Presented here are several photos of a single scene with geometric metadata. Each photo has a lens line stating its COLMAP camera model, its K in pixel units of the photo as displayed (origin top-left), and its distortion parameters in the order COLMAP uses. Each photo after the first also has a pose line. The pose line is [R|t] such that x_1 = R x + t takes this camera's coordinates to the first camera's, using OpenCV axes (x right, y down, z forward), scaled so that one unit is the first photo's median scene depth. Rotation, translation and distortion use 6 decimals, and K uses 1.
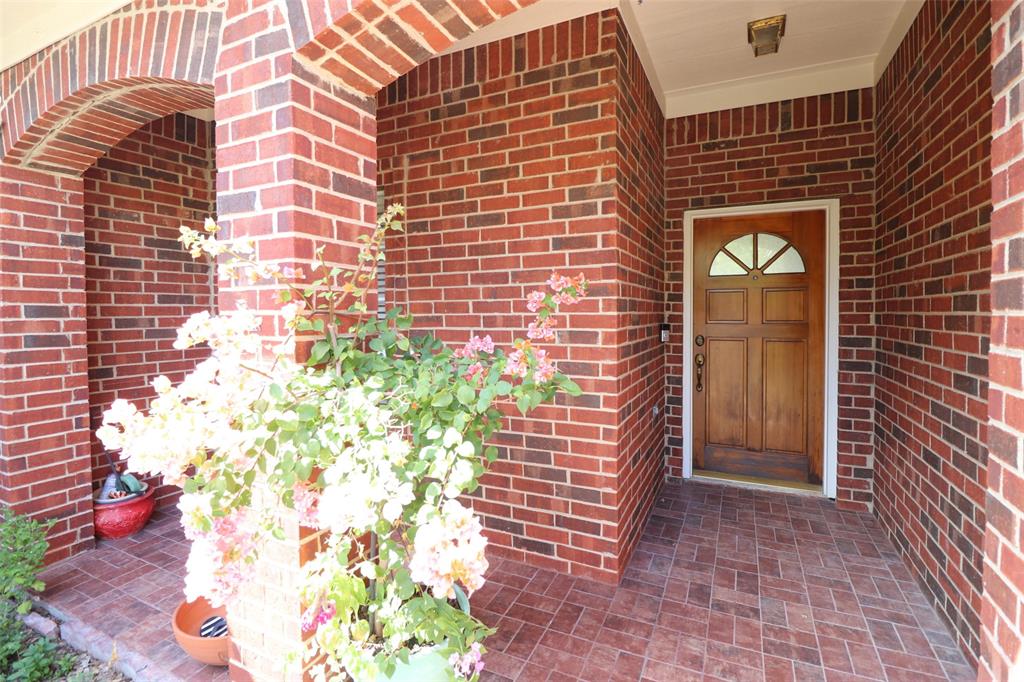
lens RADIAL K [[479.5, 0, 516.2], [0, 479.5, 324.4], [0, 0, 1]] dist [-0.000351, -0.013967]
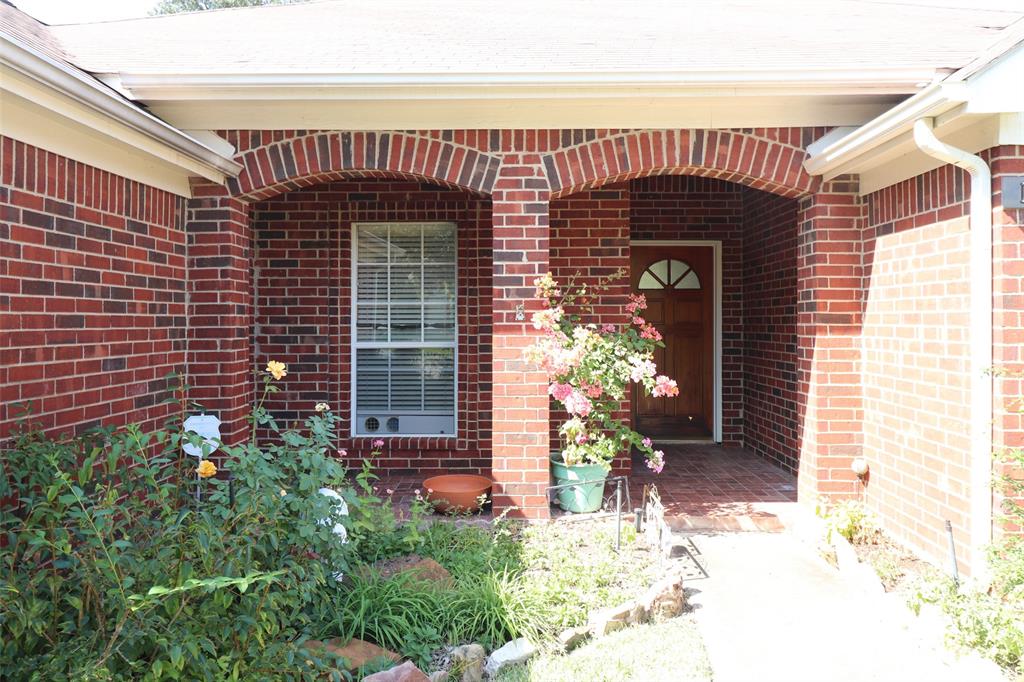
lens RADIAL K [[780.9, 0, 510.8], [0, 780.9, 324.4], [0, 0, 1]] dist [0.002100, 0.001308]
pose [[0.912442, 0.003303, 0.409192, -0.973577], [0.006157, 0.999743, -0.021799, 0.051682], [-0.409159, 0.022410, 0.912188, -1.006547]]
